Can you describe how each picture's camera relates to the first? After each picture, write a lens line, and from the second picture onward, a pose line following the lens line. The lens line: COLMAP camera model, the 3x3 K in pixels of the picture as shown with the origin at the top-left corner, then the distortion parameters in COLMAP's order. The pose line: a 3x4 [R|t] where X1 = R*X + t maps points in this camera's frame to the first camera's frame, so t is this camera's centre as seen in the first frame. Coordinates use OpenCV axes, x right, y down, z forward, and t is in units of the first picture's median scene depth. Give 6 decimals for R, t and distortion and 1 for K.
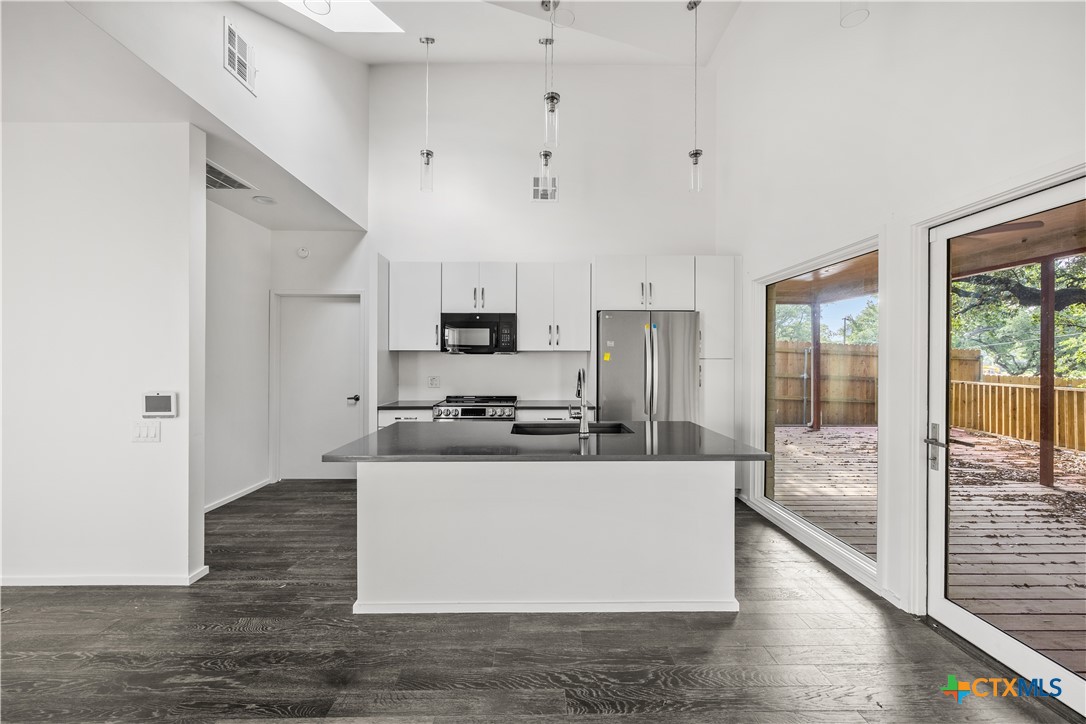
lens RADIAL K [[433.6, 0, 543.8], [0, 433.6, 360.0], [0, 0, 1]] dist [-0.003589, 0.000230]
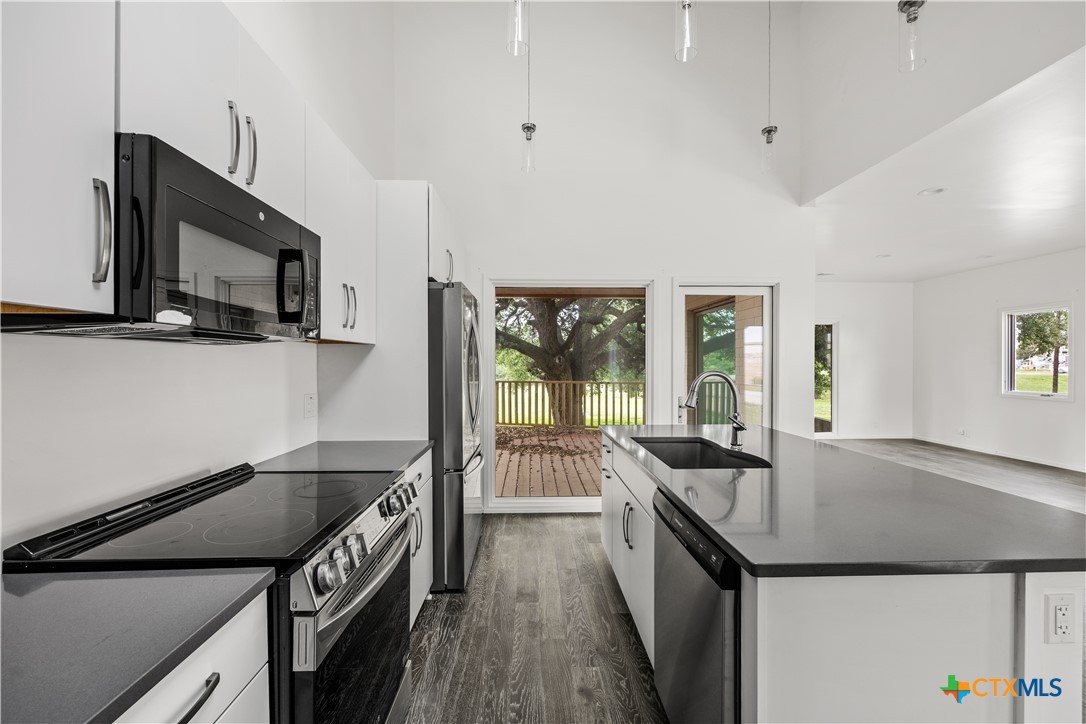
lens RADIAL K [[434.2, 0, 543.4], [0, 434.2, 365.9], [0, 0, 1]] dist [-0.005911, 0.000467]
pose [[-0.012262, -0.011788, 0.999855, -0.446199], [-0.001570, 0.999930, 0.011770, -0.000109], [-0.999924, -0.001426, -0.012280, 0.810579]]
